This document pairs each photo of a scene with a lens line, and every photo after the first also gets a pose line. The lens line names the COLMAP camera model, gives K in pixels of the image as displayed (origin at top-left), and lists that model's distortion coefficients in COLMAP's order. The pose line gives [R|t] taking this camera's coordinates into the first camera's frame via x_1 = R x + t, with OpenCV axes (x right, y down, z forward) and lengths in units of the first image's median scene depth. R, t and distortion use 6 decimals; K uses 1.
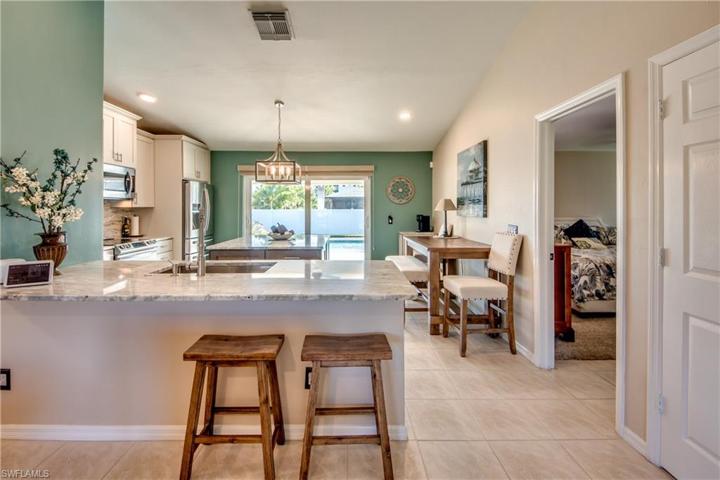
lens RADIAL K [[324.7, 0, 351.6], [0, 324.7, 209.4], [0, 0, 1]] dist [0.027189, -0.000175]
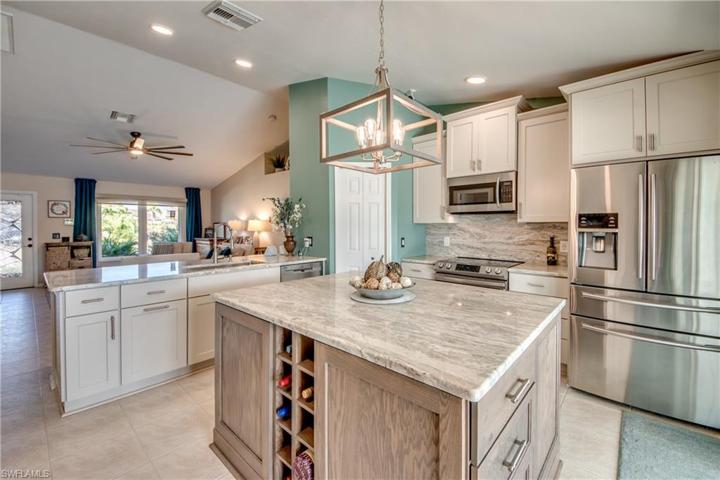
lens RADIAL K [[304.7, 0, 376.3], [0, 304.7, 230.6], [0, 0, 1]] dist [-0.003319, -0.000063]
pose [[-0.658630, -0.007510, -0.752430, 0.063115], [-0.016426, 0.999855, 0.004399, 0.015418], [0.752288, 0.015257, -0.658658, 1.210339]]
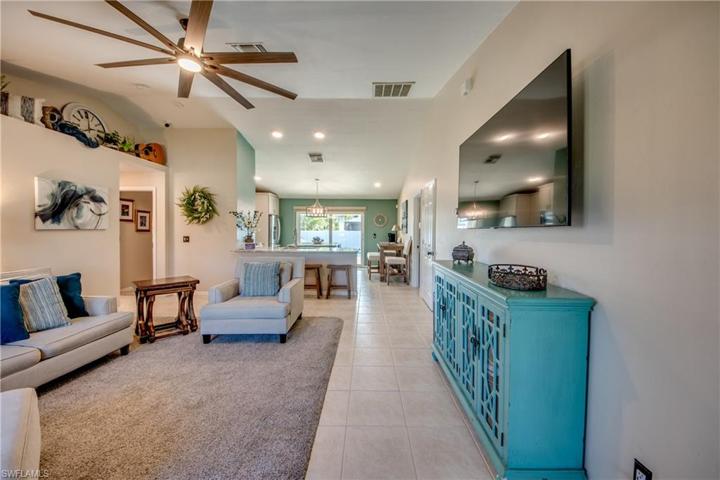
lens RADIAL K [[280.4, 0, 362.9], [0, 280.4, 234.8], [0, 0, 1]] dist [0.003716, -0.004134]
pose [[0.999584, 0.009781, -0.027129, 0.126003], [-0.009474, 0.999890, 0.011414, 0.010261], [0.027238, -0.011152, 0.999567, -0.798339]]
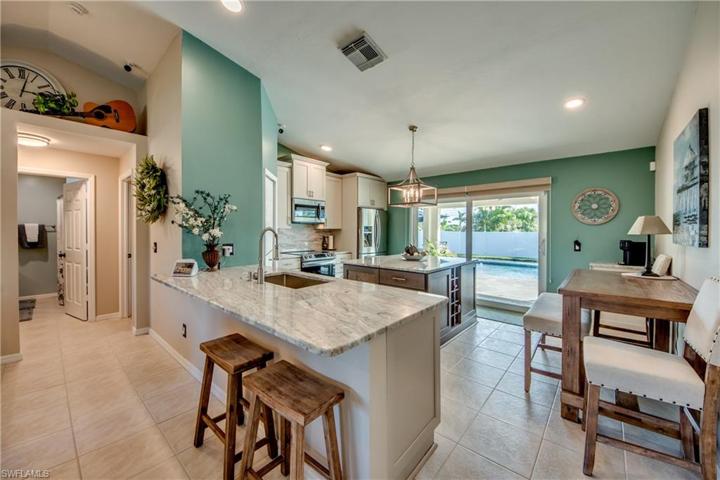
lens RADIAL K [[280.4, 0, 359.1], [0, 280.4, 234.1], [0, 0, 1]] dist [0.003716, -0.004134]
pose [[0.748127, 0.013635, -0.663415, 0.229950], [-0.007865, 0.999901, 0.011682, 0.000579], [0.663509, -0.003521, 0.748160, 0.212829]]
